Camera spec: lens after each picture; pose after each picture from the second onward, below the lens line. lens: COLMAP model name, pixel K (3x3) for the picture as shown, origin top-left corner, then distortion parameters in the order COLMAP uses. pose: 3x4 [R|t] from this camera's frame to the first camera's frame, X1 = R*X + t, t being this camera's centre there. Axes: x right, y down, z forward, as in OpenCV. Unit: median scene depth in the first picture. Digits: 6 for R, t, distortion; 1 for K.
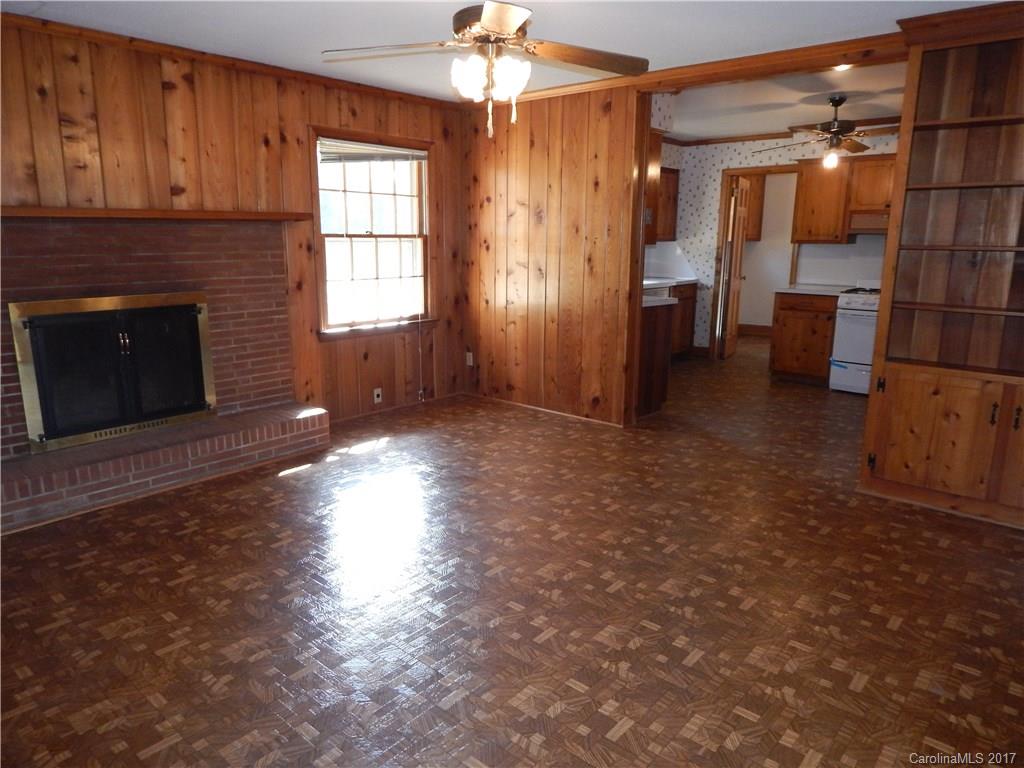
lens RADIAL K [[680.1, 0, 513.5], [0, 680.1, 382.7], [0, 0, 1]] dist [0.016158, -0.019075]
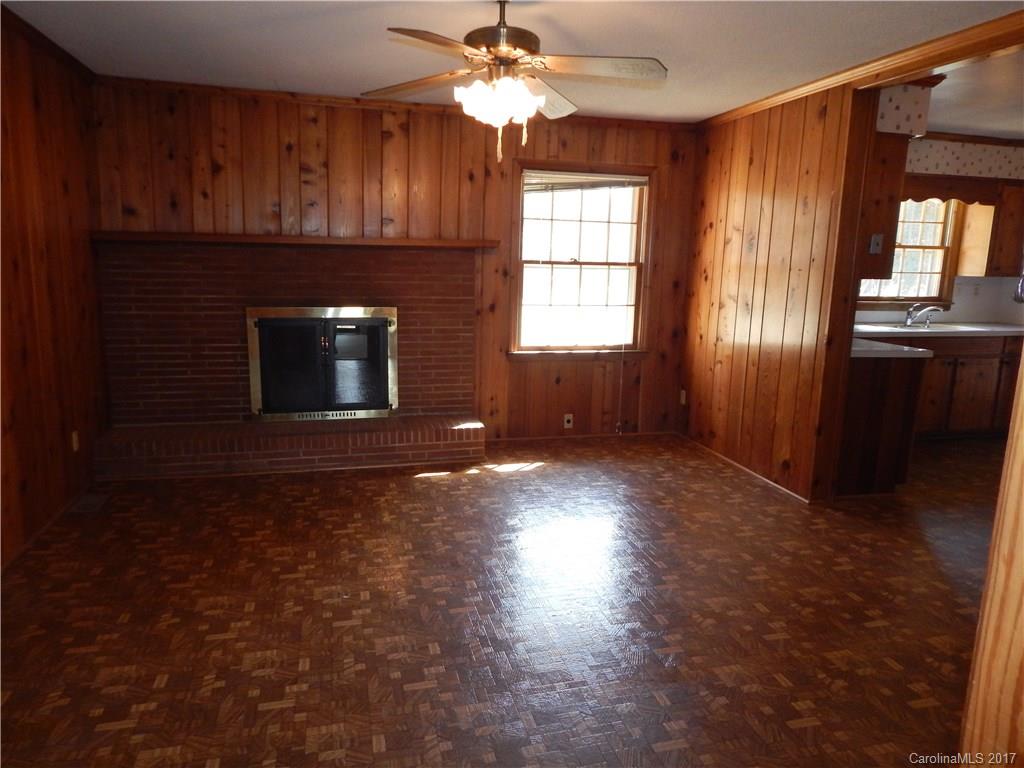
lens RADIAL K [[680.1, 0, 512.4], [0, 680.1, 384.3], [0, 0, 1]] dist [0.016158, -0.019075]
pose [[0.826249, 0.115132, -0.551414, 0.319277], [-0.135657, 0.990749, 0.003591, -0.030981], [0.546727, 0.071836, 0.834224, 0.131906]]
